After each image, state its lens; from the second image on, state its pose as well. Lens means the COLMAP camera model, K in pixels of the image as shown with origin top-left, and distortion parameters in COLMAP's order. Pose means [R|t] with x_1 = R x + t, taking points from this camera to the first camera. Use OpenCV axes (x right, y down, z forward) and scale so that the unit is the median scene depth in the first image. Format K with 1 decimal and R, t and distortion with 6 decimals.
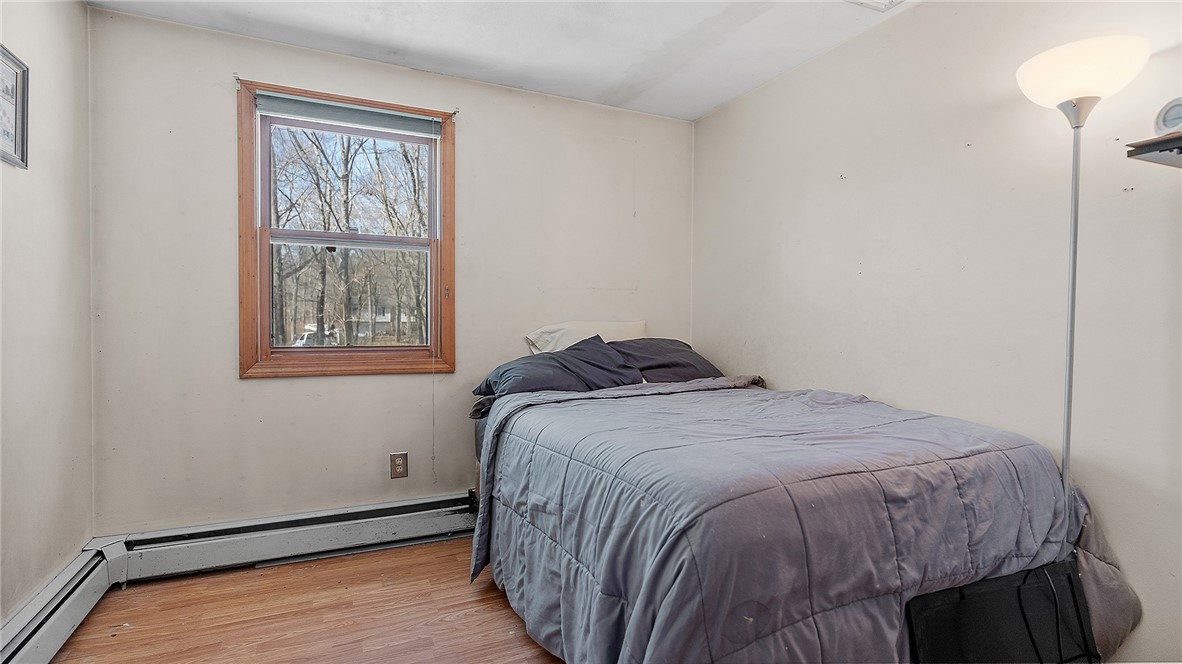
lens RADIAL K [[575.9, 0, 581.3], [0, 575.9, 333.0], [0, 0, 1]] dist [0.002966, 0.001310]
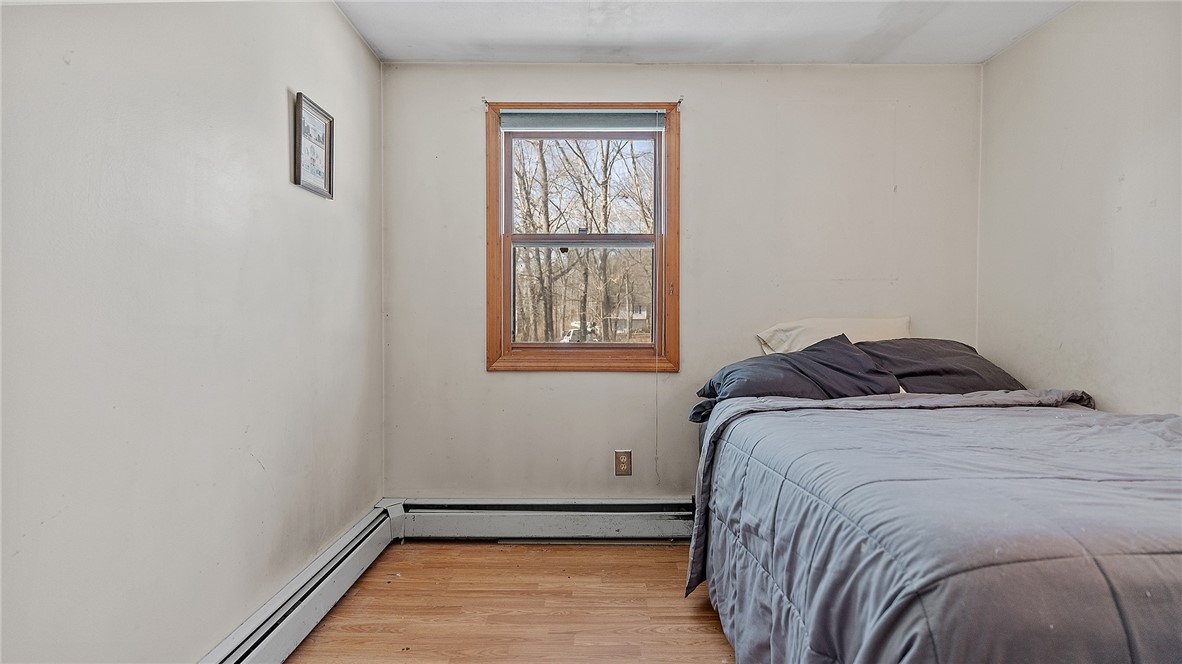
lens RADIAL K [[575.9, 0, 593.6], [0, 575.9, 330.3], [0, 0, 1]] dist [0.002966, 0.001310]
pose [[0.905380, 0.003595, -0.424587, 0.070008], [-0.003564, 0.999993, 0.000866, -0.001242], [0.424587, 0.000729, 0.905387, 0.083823]]
